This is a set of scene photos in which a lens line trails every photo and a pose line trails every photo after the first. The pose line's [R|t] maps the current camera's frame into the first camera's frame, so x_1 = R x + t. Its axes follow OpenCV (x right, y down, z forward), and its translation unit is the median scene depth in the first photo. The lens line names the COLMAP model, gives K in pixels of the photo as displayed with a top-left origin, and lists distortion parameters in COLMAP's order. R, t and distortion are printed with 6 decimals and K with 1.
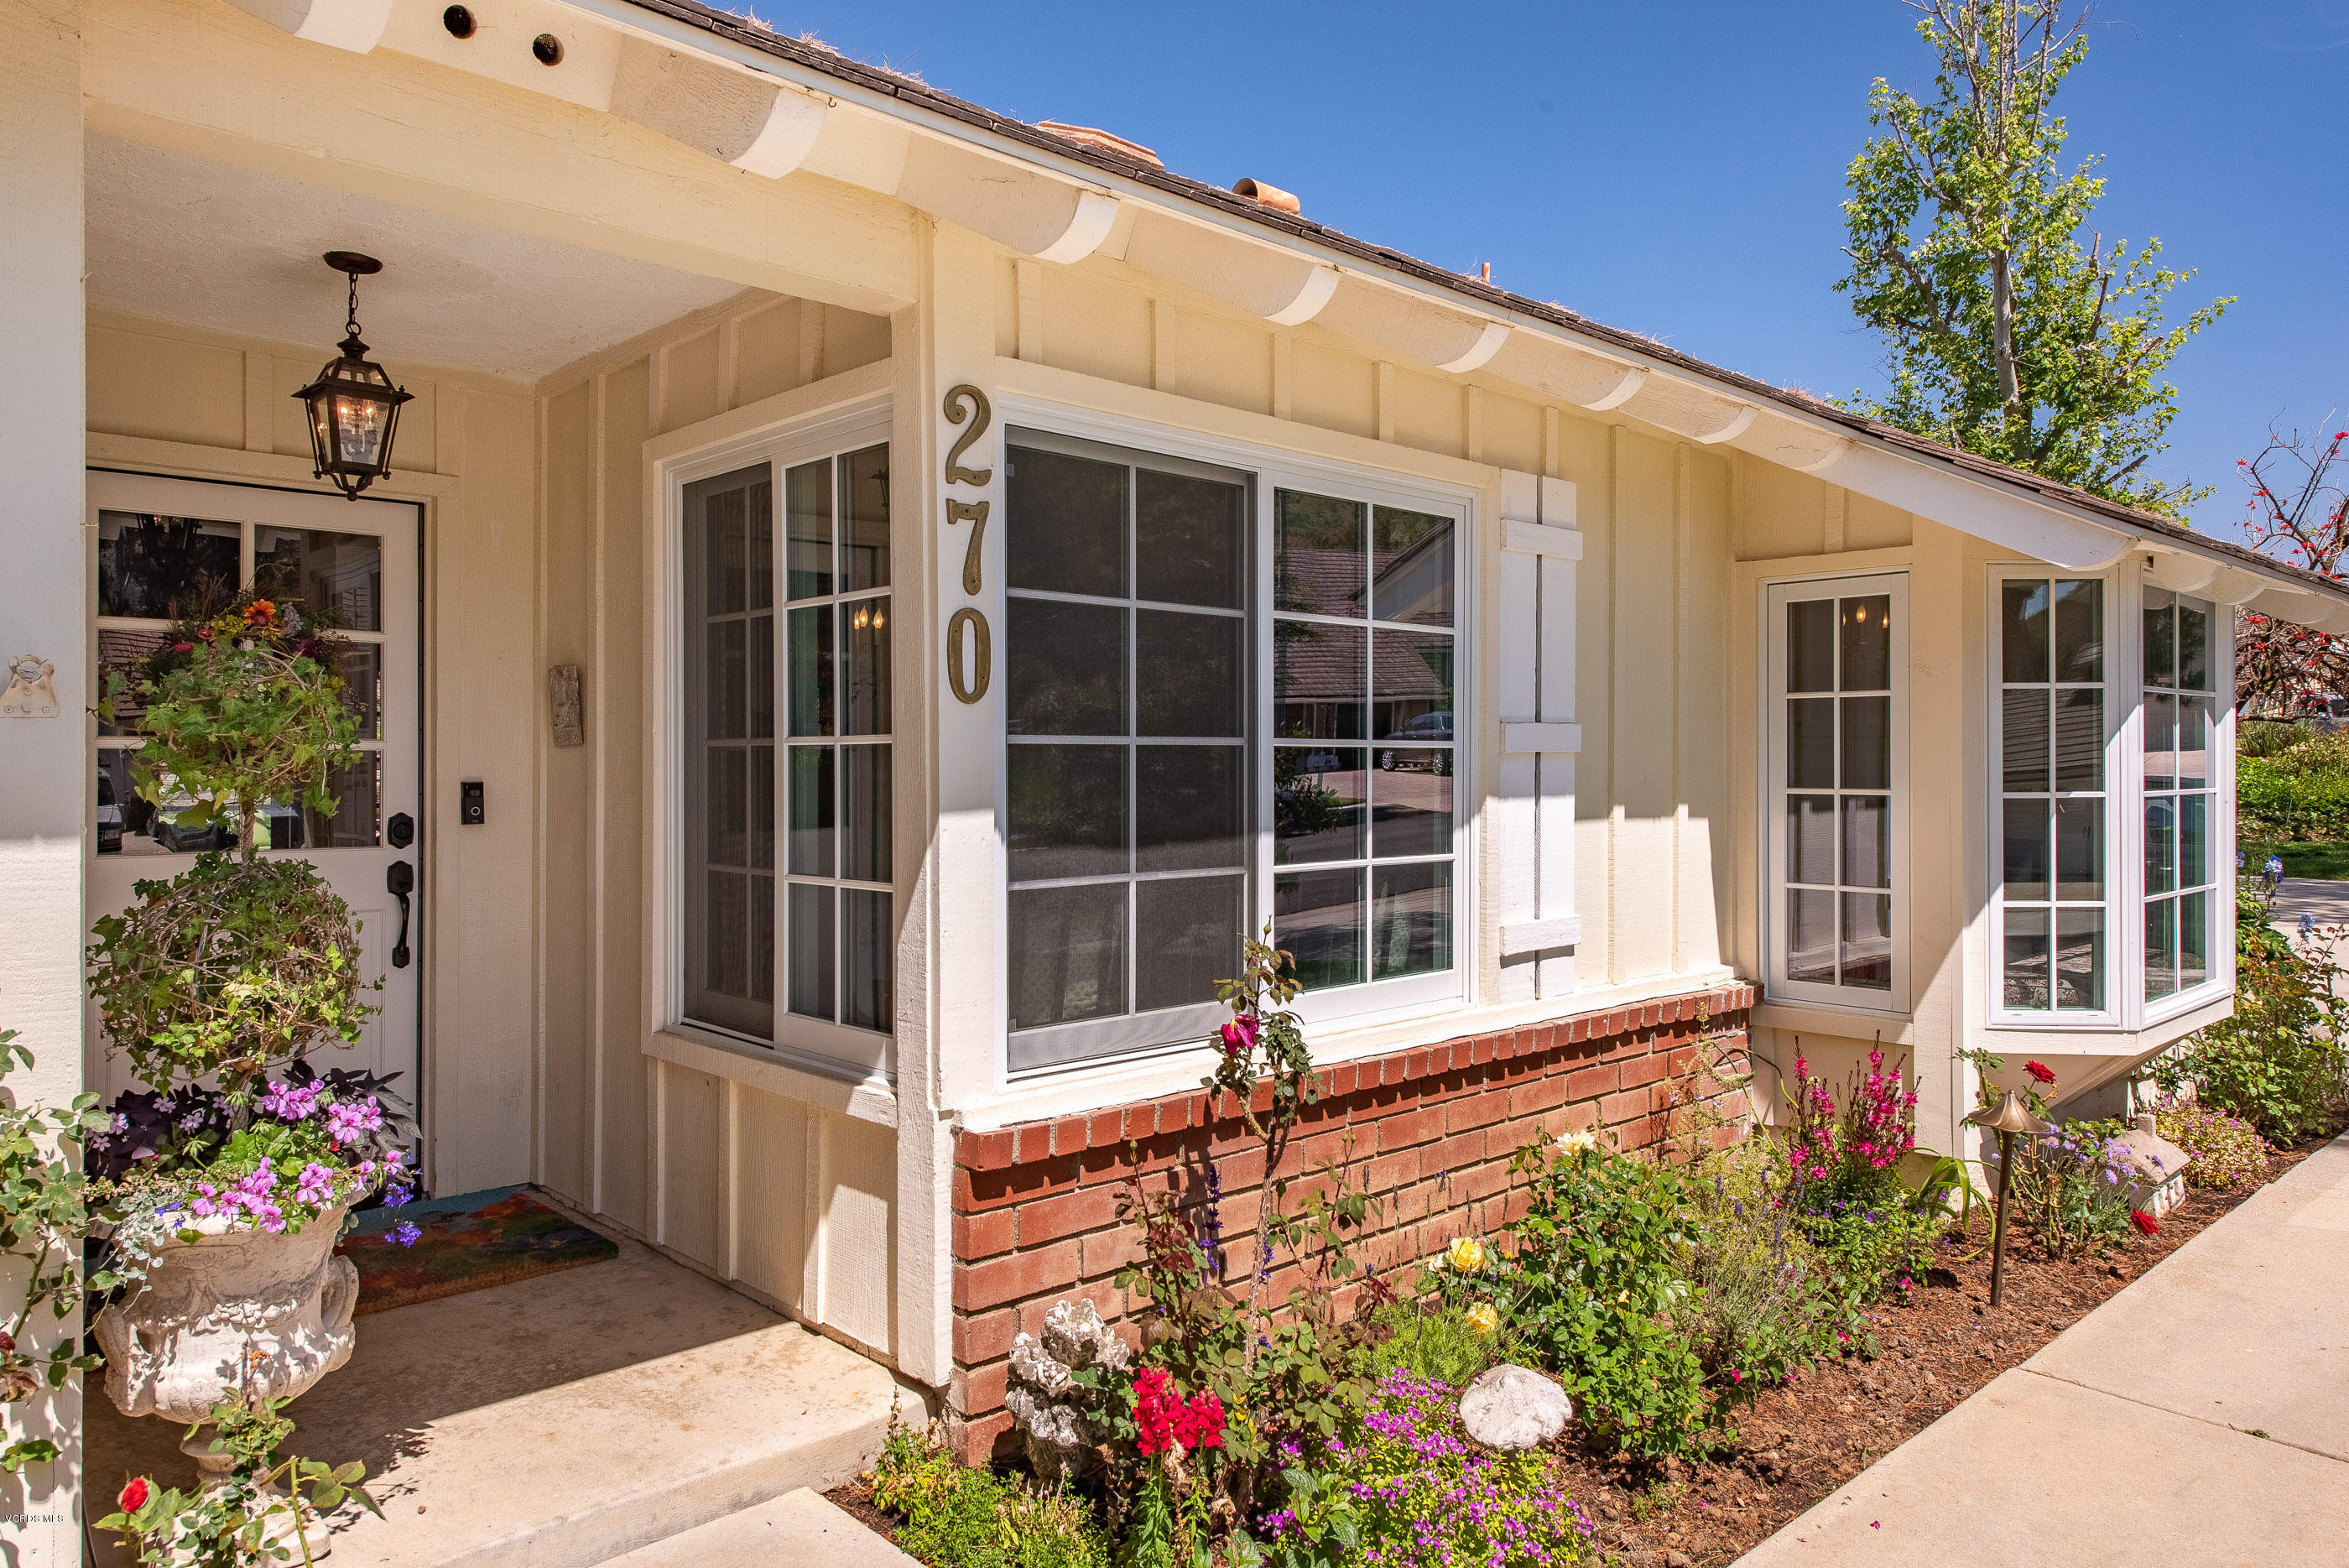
lens RADIAL K [[1604.0, 0, 1168.0], [0, 1604.0, 763.5], [0, 0, 1]] dist [0.014891, -0.000381]
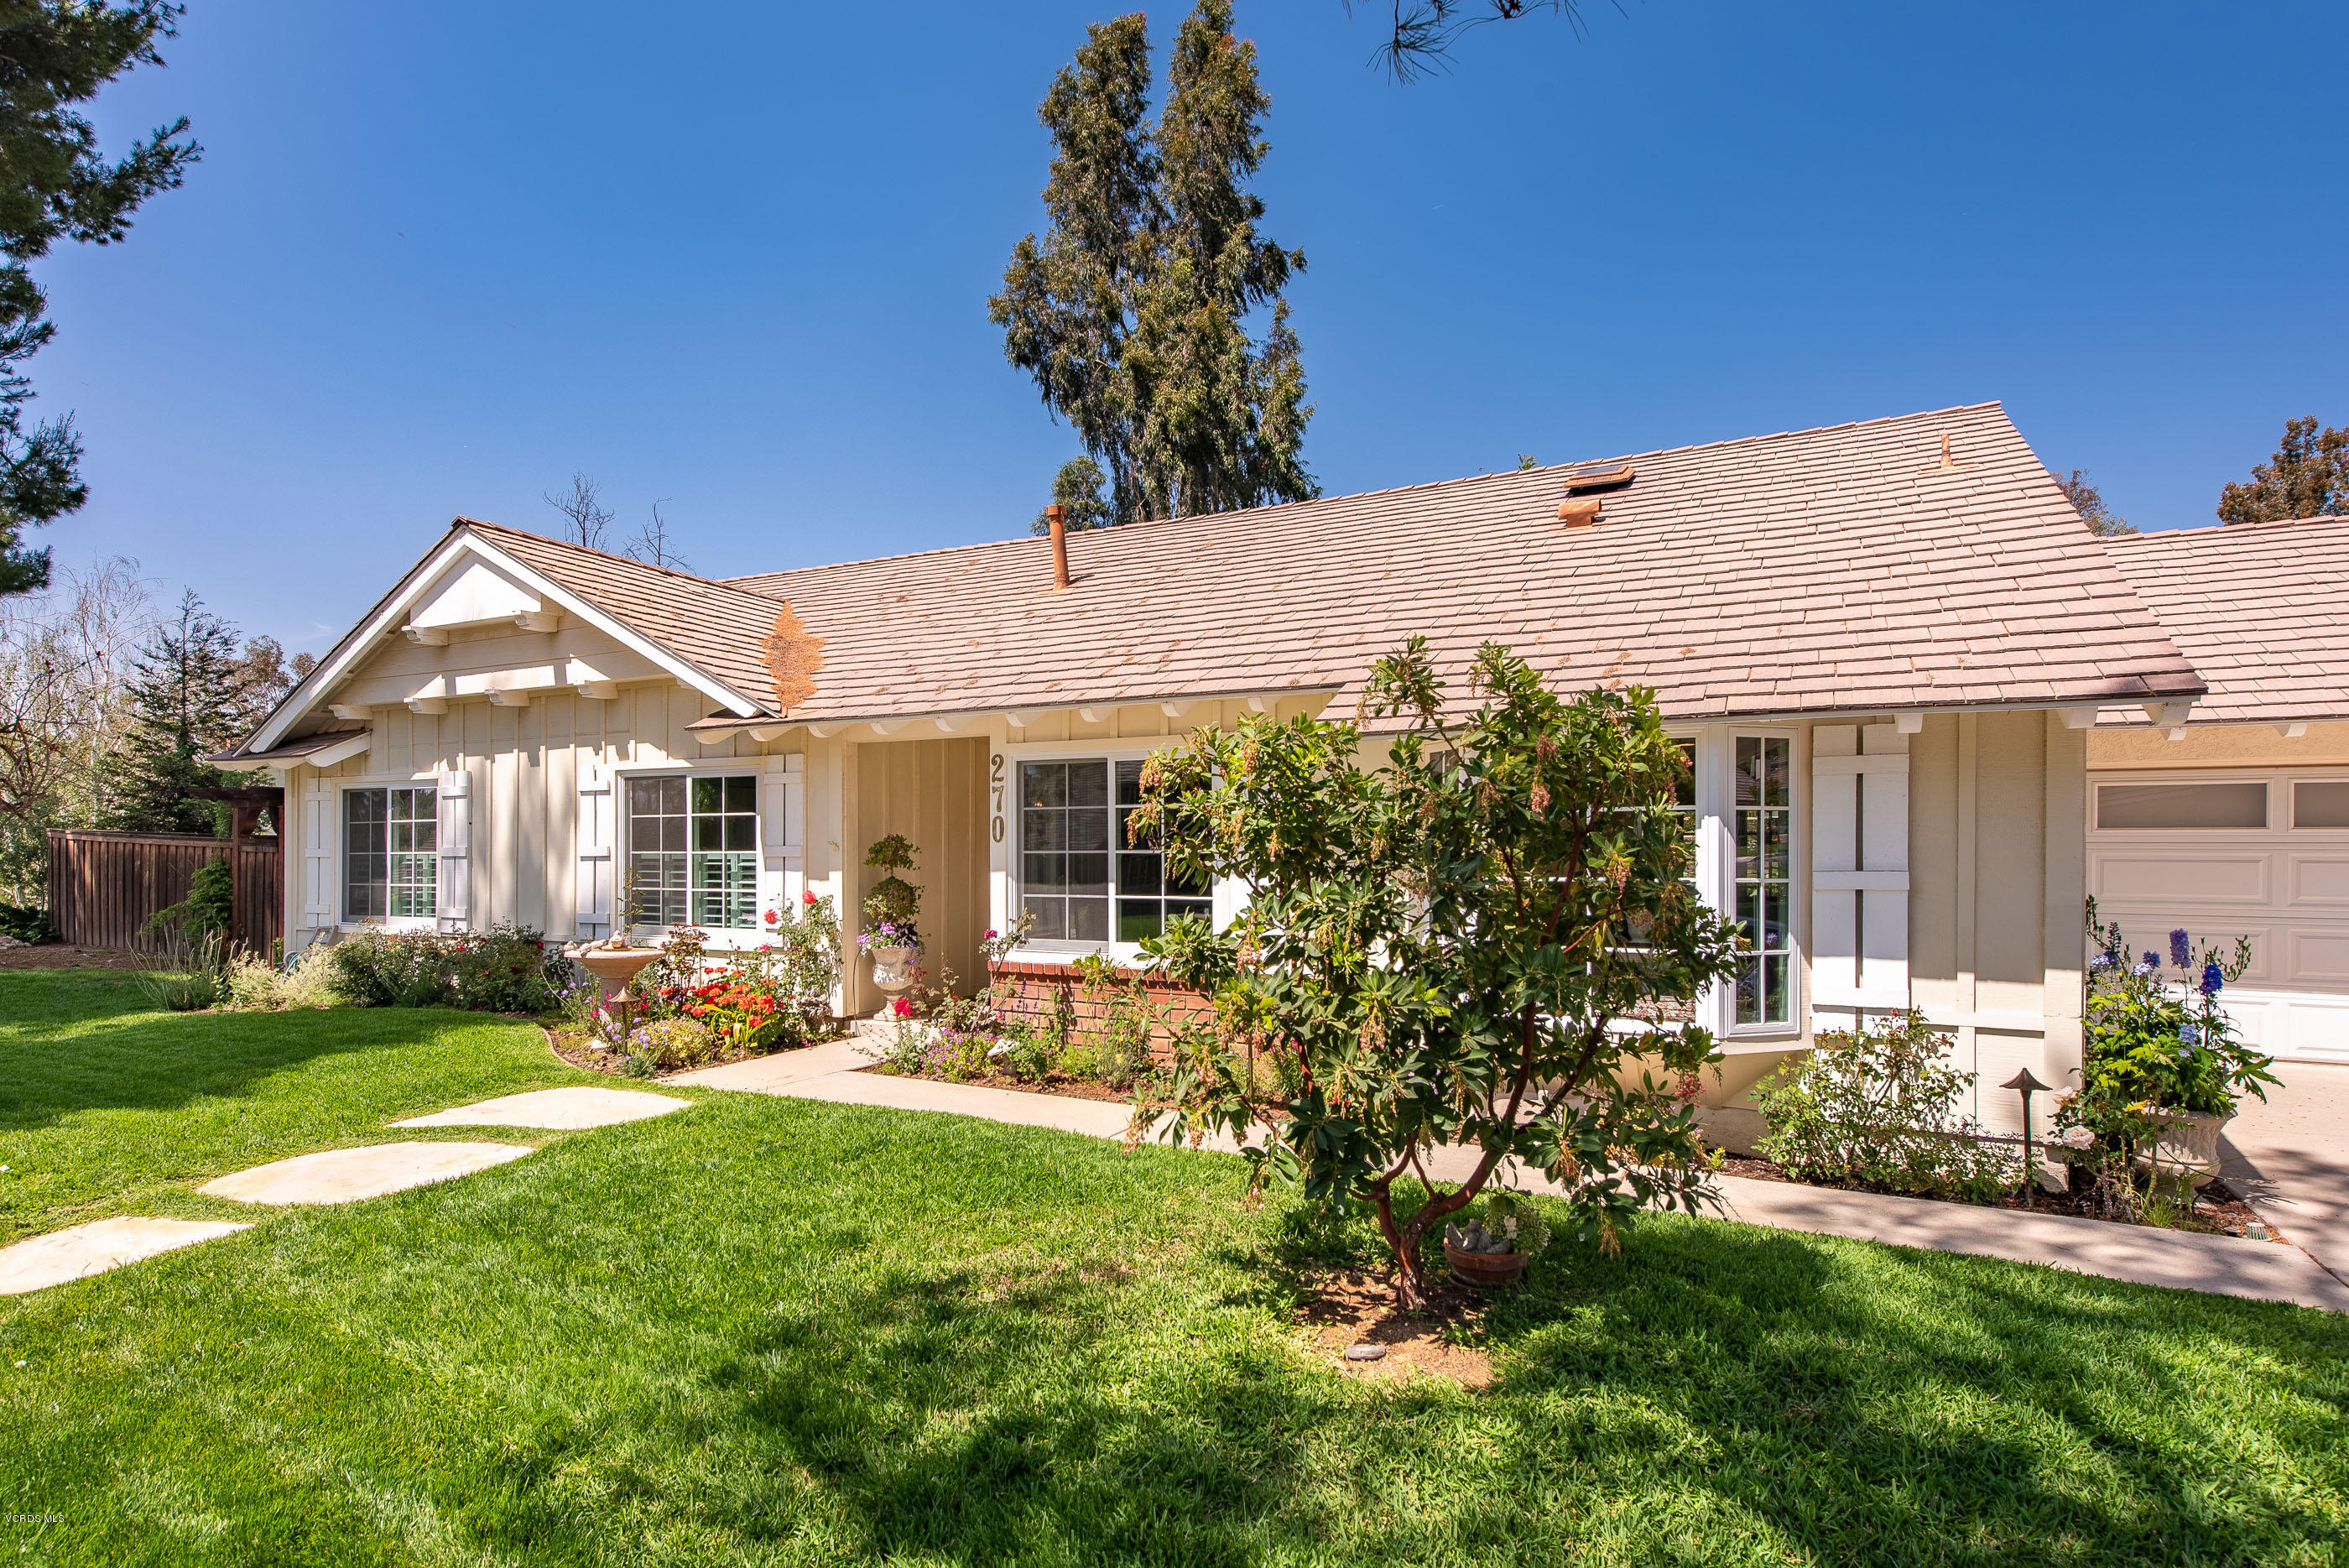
lens RADIAL K [[1259.9, 0, 1175.9], [0, 1259.9, 868.1], [0, 0, 1]] dist [0.001340, 0.000819]
pose [[0.315423, 0.006320, -0.948930, 1.711574], [0.000349, 0.999977, 0.006776, 0.001278], [0.948951, -0.002468, 0.315414, 0.311235]]
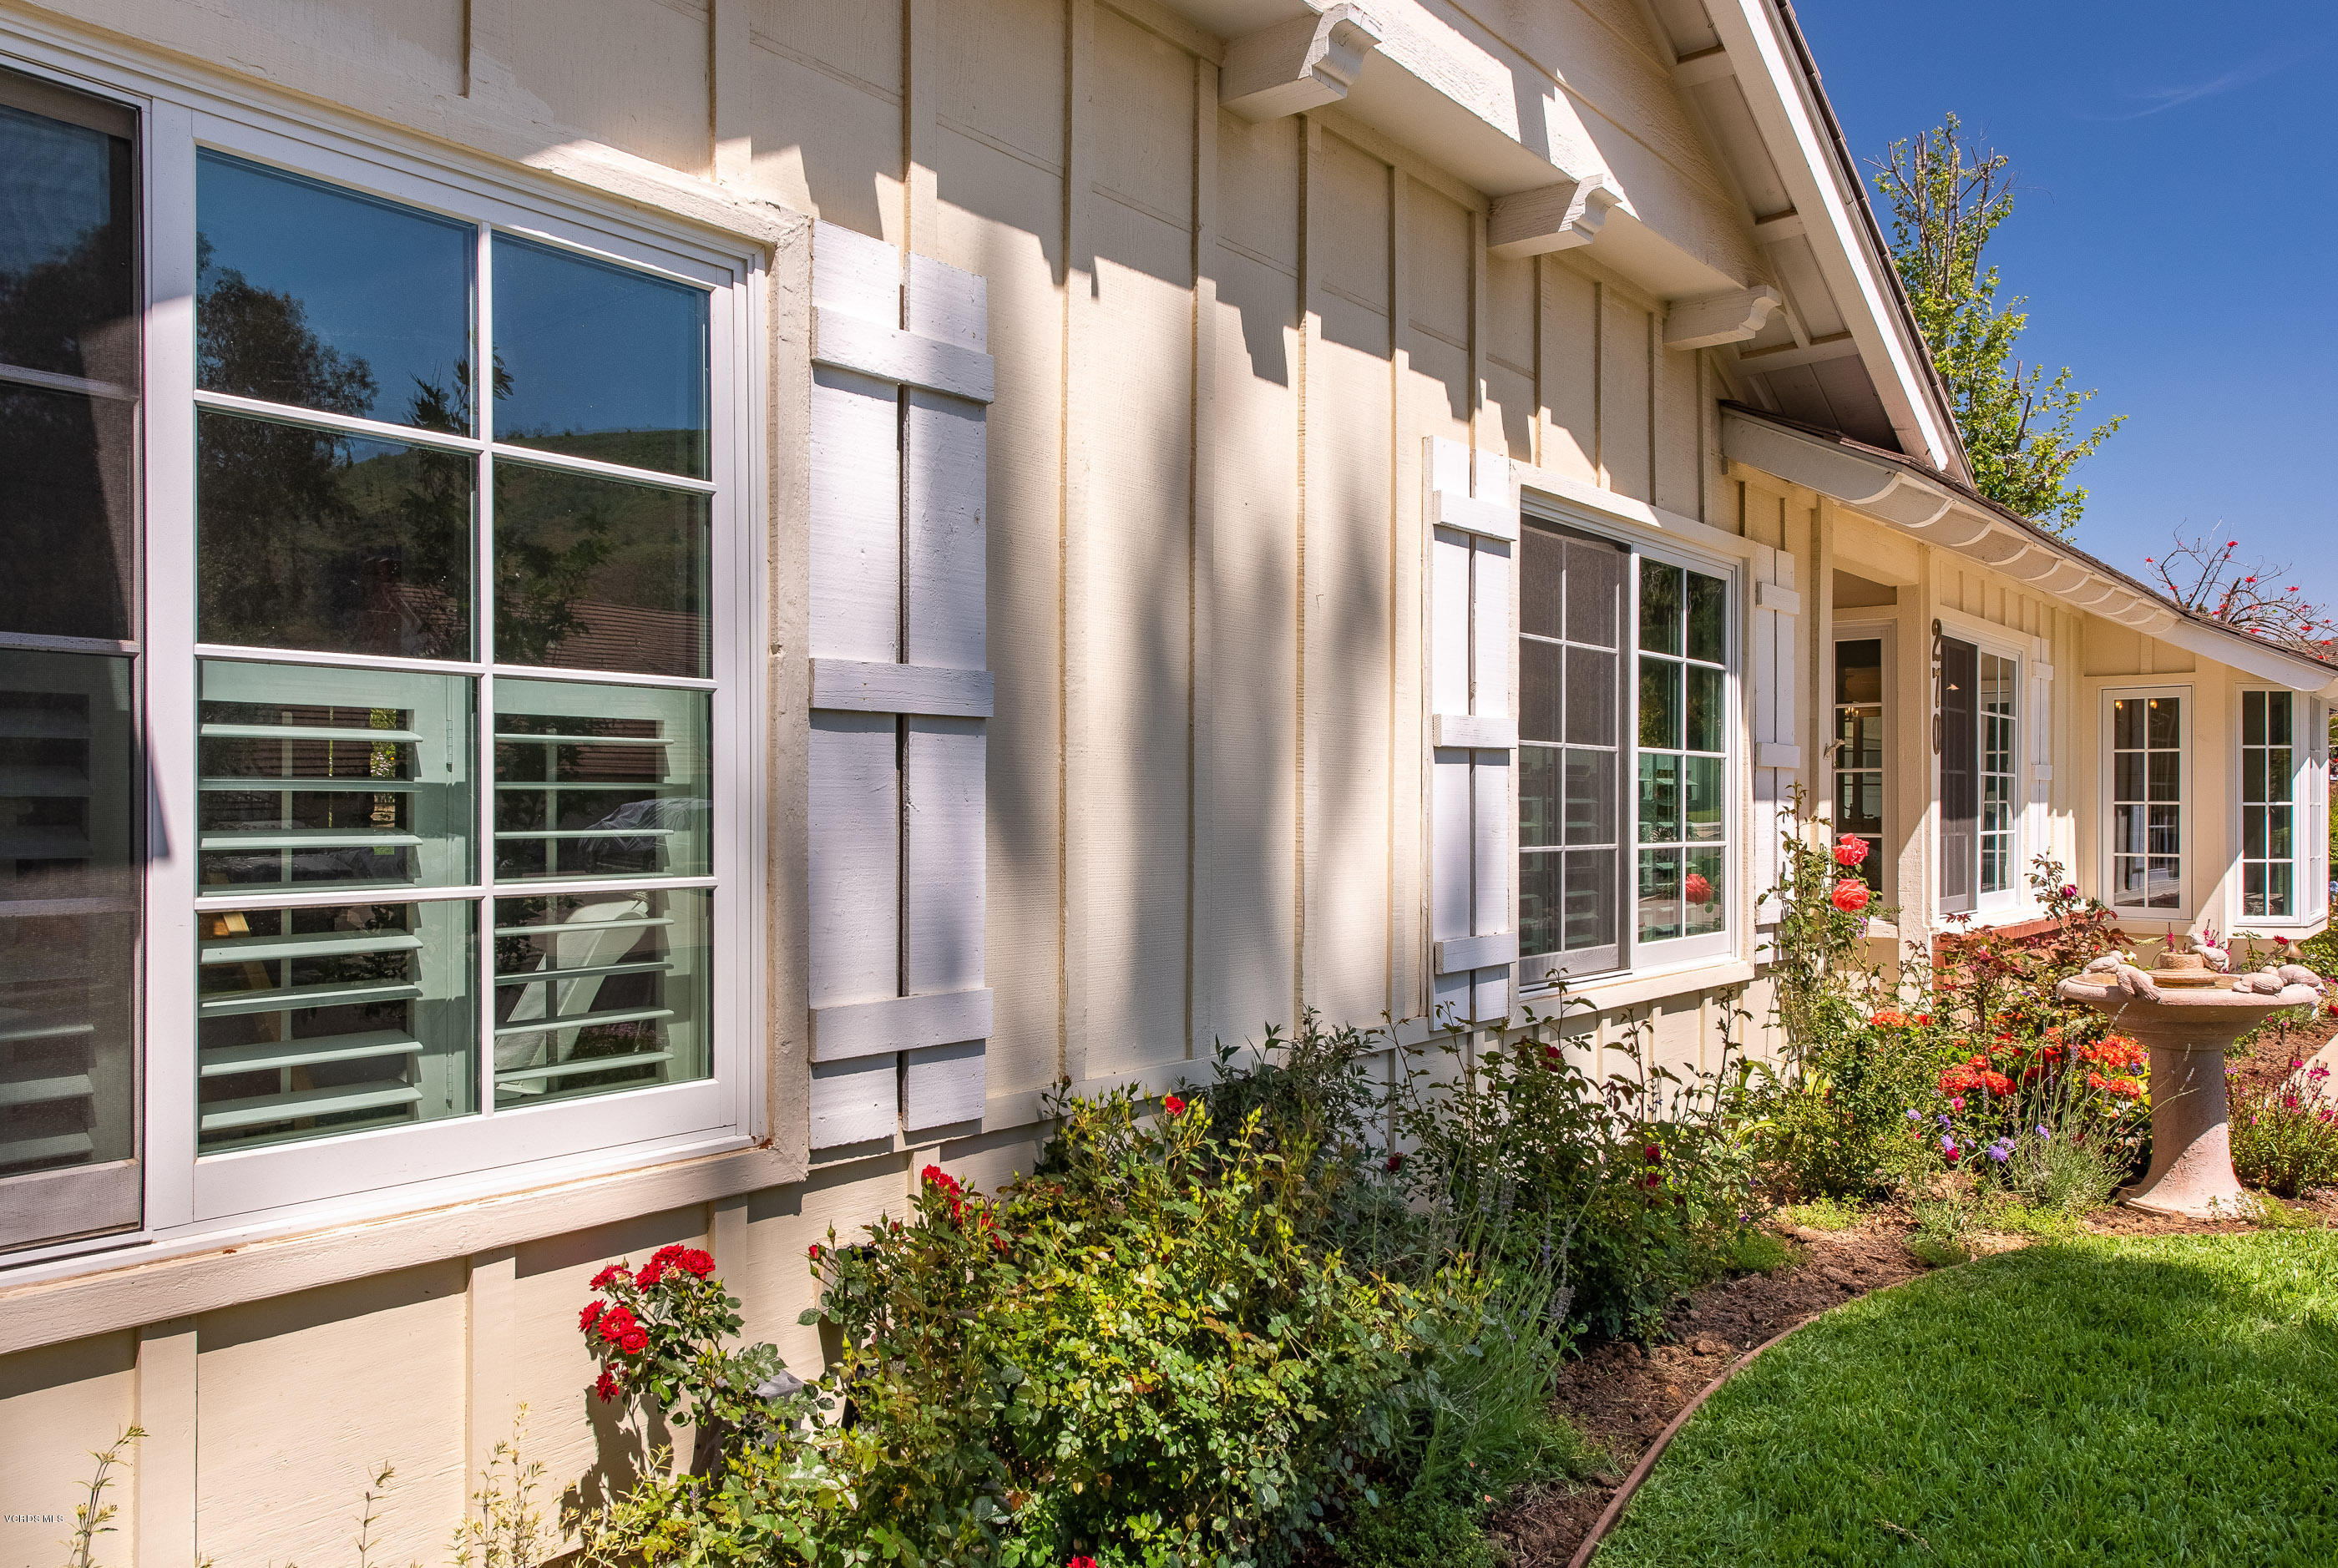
lens RADIAL K [[1612.4, 0, 1171.7], [0, 1612.4, 807.5], [0, 0, 1]] dist [0.021983, -0.006030]
pose [[0.995199, 0.005645, 0.097704, -0.930102], [-0.006008, 0.999976, 0.003427, 0.024257], [-0.097683, -0.003998, 0.995210, -0.790474]]
